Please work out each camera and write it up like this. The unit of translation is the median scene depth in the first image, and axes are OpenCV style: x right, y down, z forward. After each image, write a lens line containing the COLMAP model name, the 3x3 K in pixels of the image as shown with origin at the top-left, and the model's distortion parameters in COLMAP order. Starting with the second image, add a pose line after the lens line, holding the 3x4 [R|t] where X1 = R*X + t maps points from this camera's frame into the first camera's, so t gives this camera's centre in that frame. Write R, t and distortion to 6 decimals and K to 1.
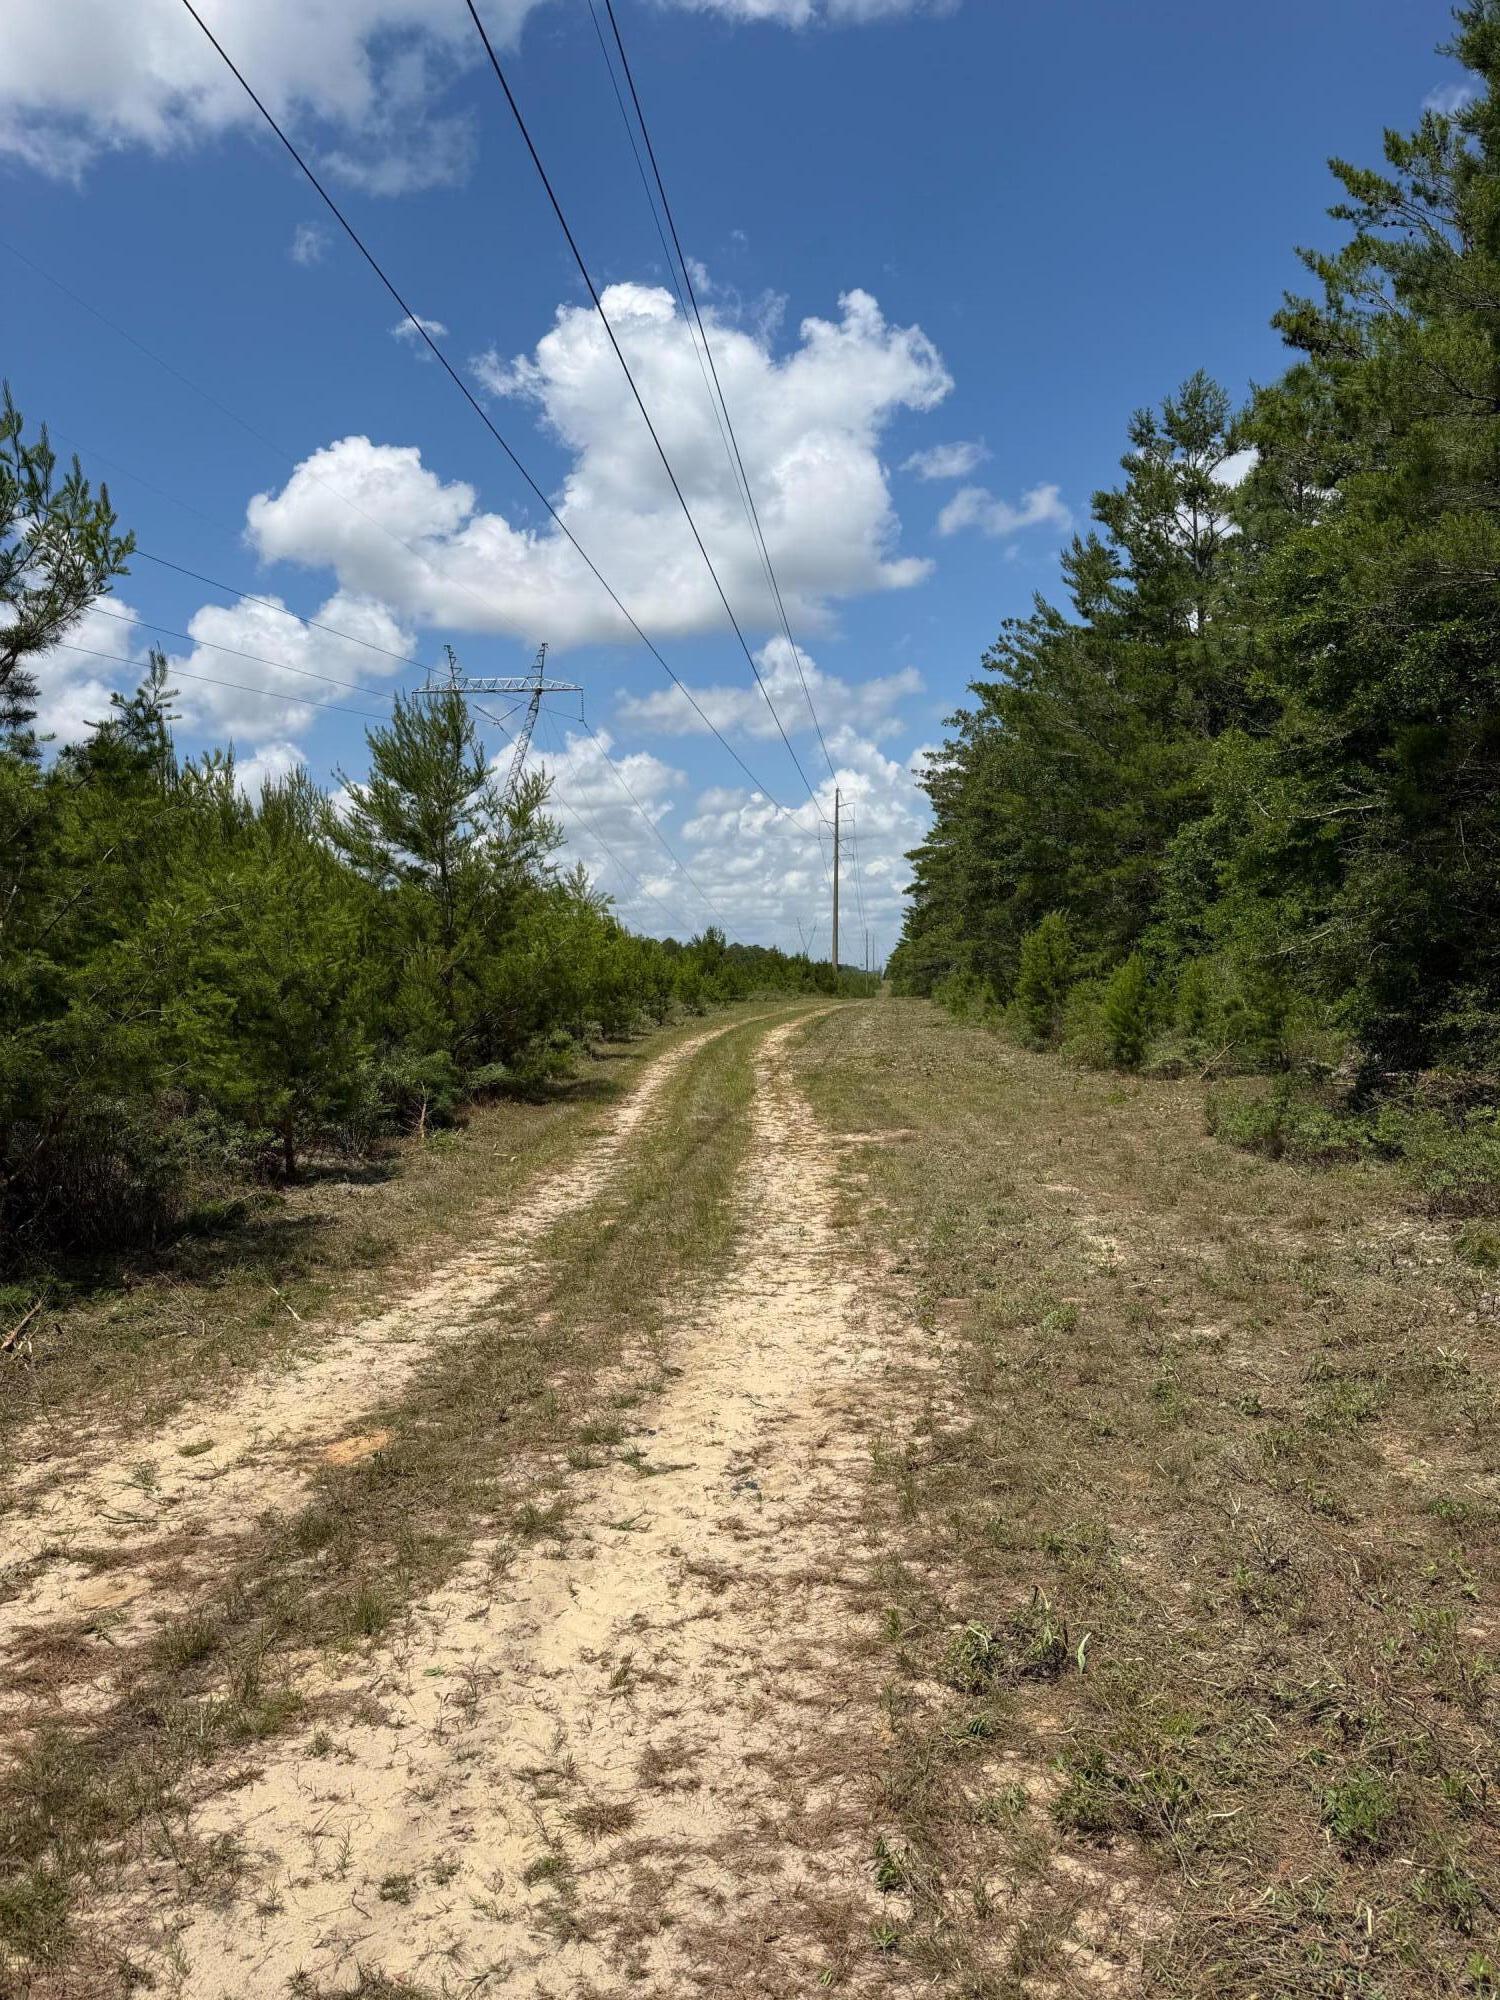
lens RADIAL K [[1410.0, 0, 750.0], [0, 1410.0, 1000.0], [0, 0, 1]] dist [0.090012, -0.109337]
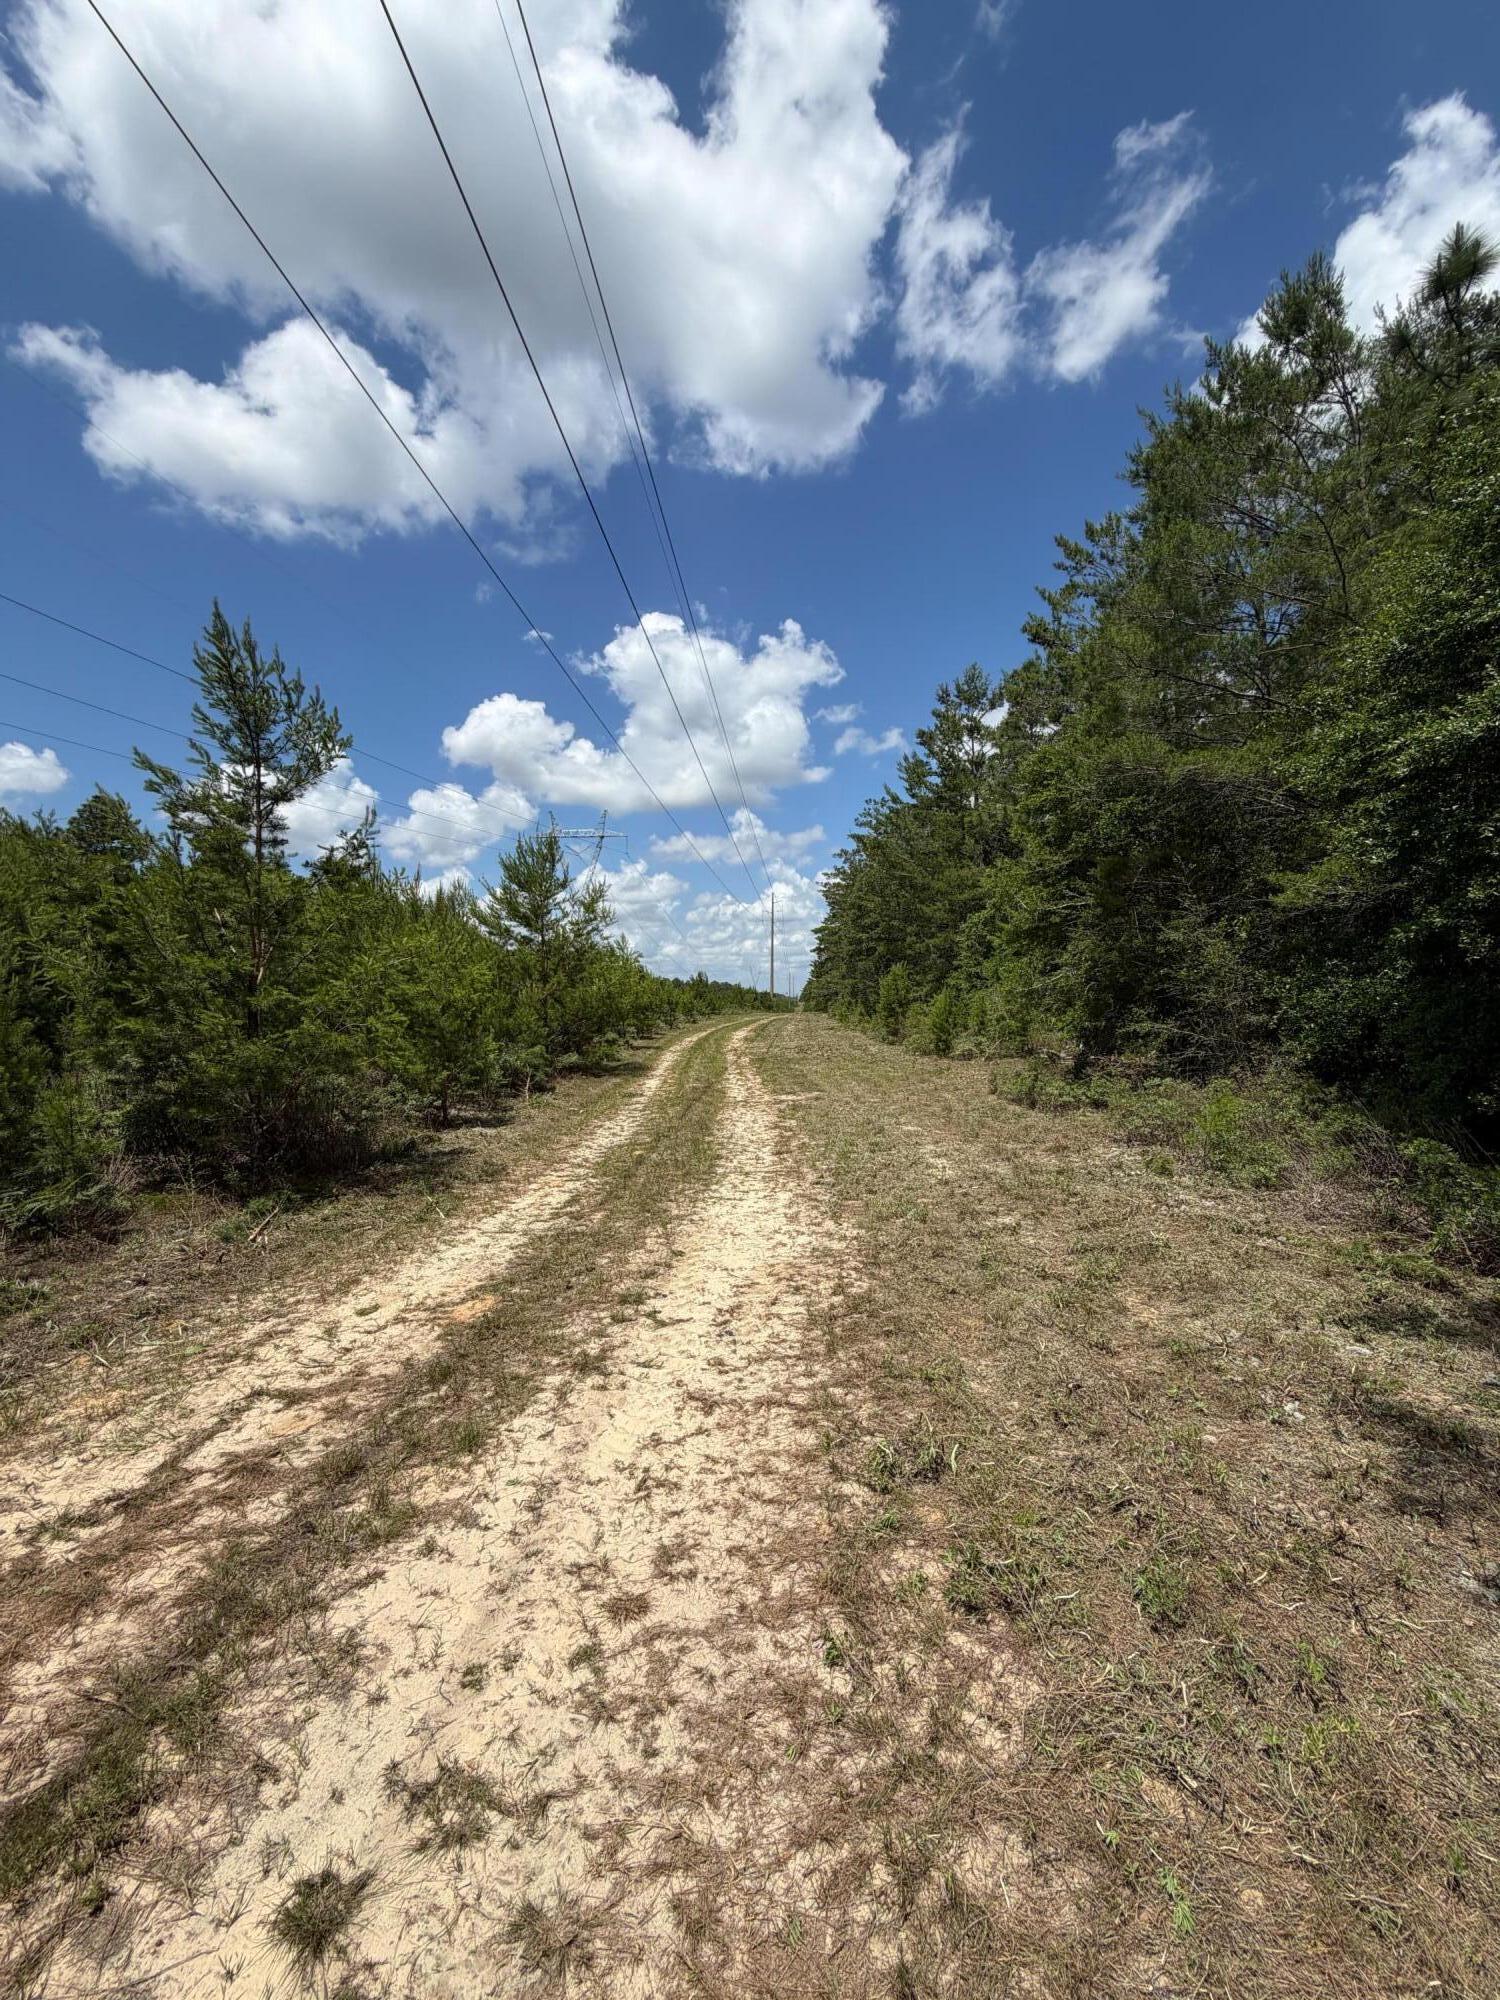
lens RADIAL K [[793.5, 0, 750.0], [0, 793.5, 1000.0], [0, 0, 1]] dist [0.001288, 0.000221]
pose [[0.999388, 0.000885, 0.034963, -0.006404], [-0.000309, 0.999864, -0.016483, -0.005769], [-0.034973, 0.016462, 0.999253, 0.128380]]
